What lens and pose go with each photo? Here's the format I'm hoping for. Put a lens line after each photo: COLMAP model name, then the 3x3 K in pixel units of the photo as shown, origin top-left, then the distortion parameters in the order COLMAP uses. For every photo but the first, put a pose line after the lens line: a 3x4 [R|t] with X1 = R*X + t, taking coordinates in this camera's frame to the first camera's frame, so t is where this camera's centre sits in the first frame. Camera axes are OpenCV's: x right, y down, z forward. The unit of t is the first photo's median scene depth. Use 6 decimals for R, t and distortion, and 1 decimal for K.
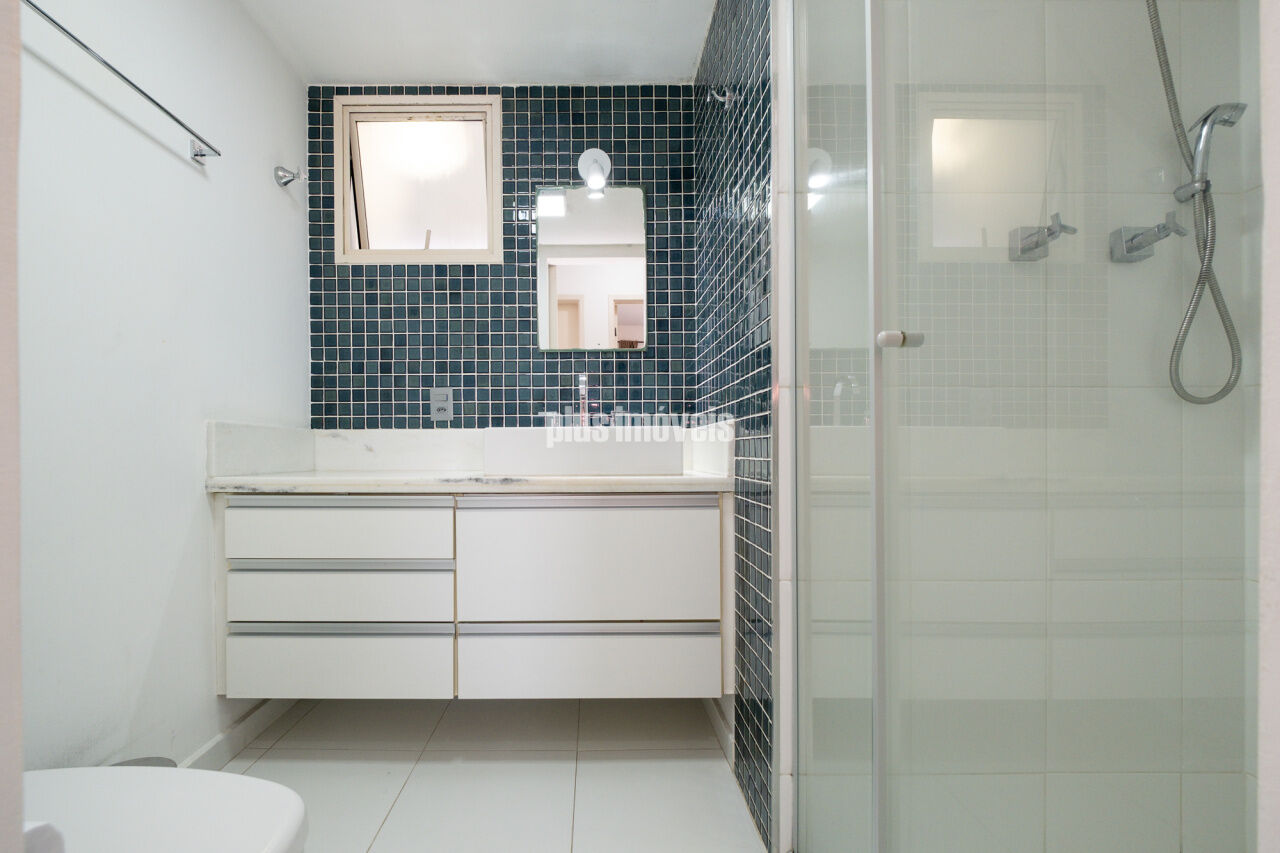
lens RADIAL K [[570.9, 0, 612.3], [0, 570.9, 436.0], [0, 0, 1]] dist [0.011372, -0.007348]
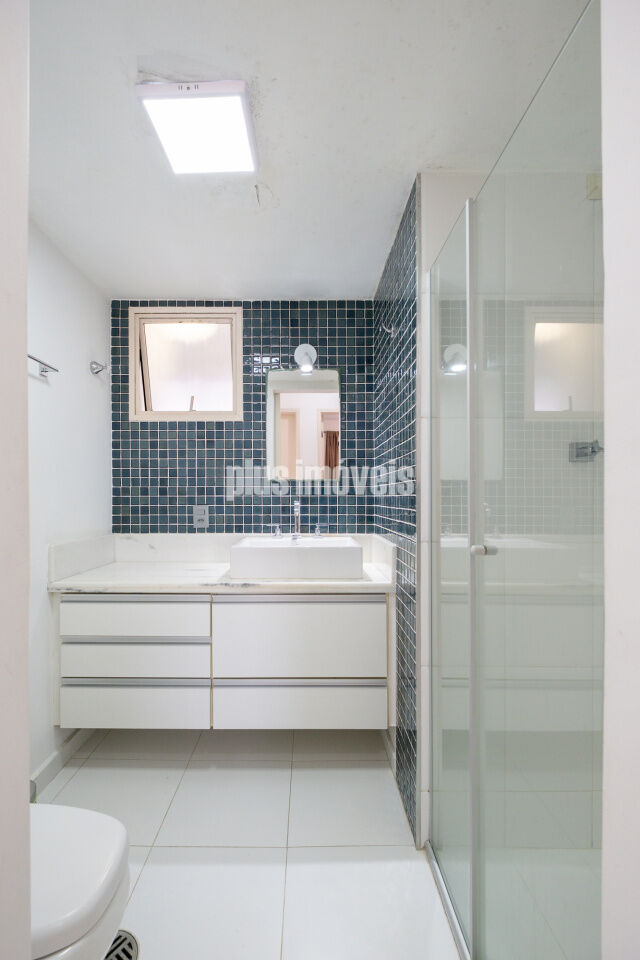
lens RADIAL K [[428.2, 0, 321.6], [0, 428.2, 477.8], [0, 0, 1]] dist [0.011372, -0.007348]
pose [[0.999994, 0.003194, -0.001478, 0.015626], [-0.003196, 0.999994, -0.001042, -0.191573], [0.001475, 0.001047, 0.999998, -0.126542]]
